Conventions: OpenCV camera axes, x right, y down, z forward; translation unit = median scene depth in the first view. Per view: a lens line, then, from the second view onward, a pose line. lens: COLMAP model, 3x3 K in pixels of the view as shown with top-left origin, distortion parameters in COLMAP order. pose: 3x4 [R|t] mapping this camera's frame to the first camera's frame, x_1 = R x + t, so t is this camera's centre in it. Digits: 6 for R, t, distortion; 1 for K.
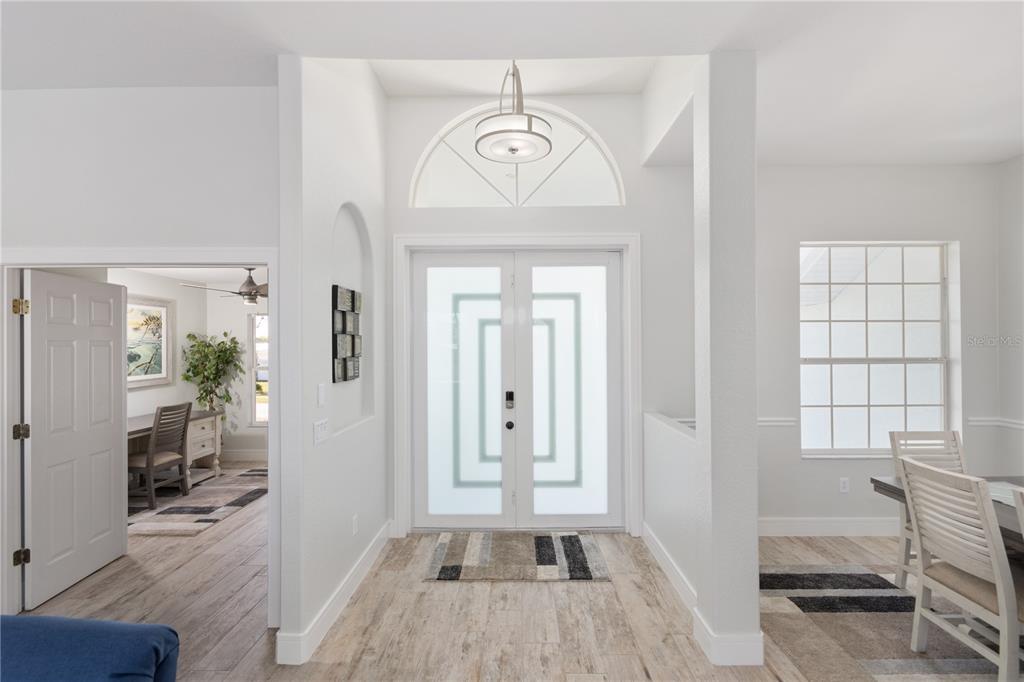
lens RADIAL K [[461.9, 0, 513.5], [0, 461.9, 347.9], [0, 0, 1]] dist [-0.000475, 0.000120]
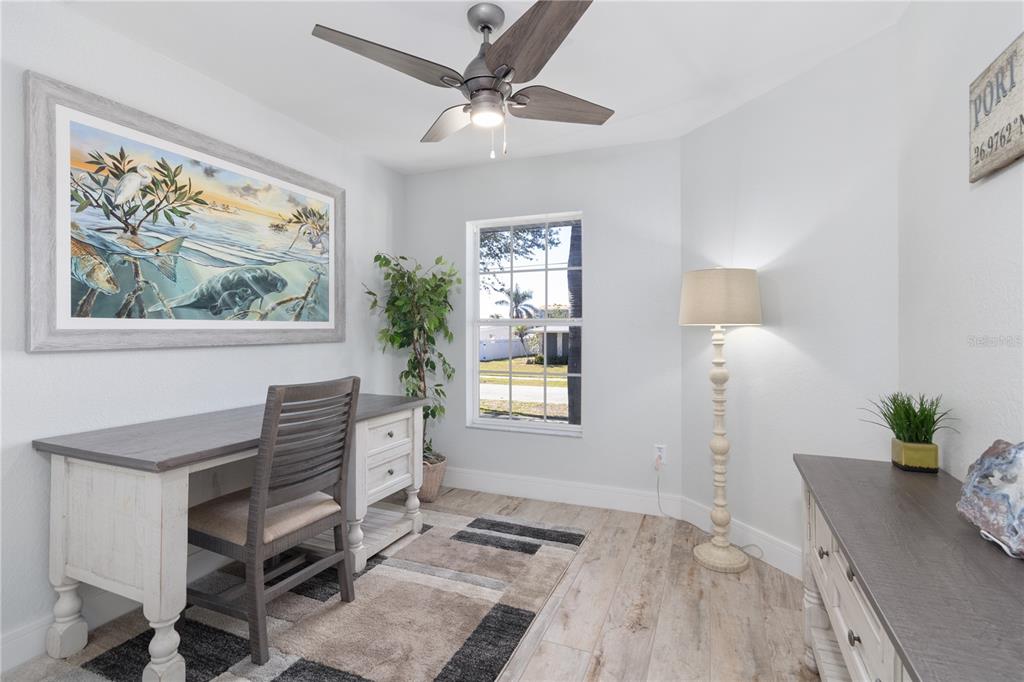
lens RADIAL K [[479.3, 0, 513.1], [0, 479.3, 335.0], [0, 0, 1]] dist [0.019877, 0.000132]
pose [[0.923273, 0.004274, -0.384120, -0.374270], [-0.002327, 0.999982, 0.005534, 0.071242], [0.384137, -0.004216, 0.923267, 0.605844]]
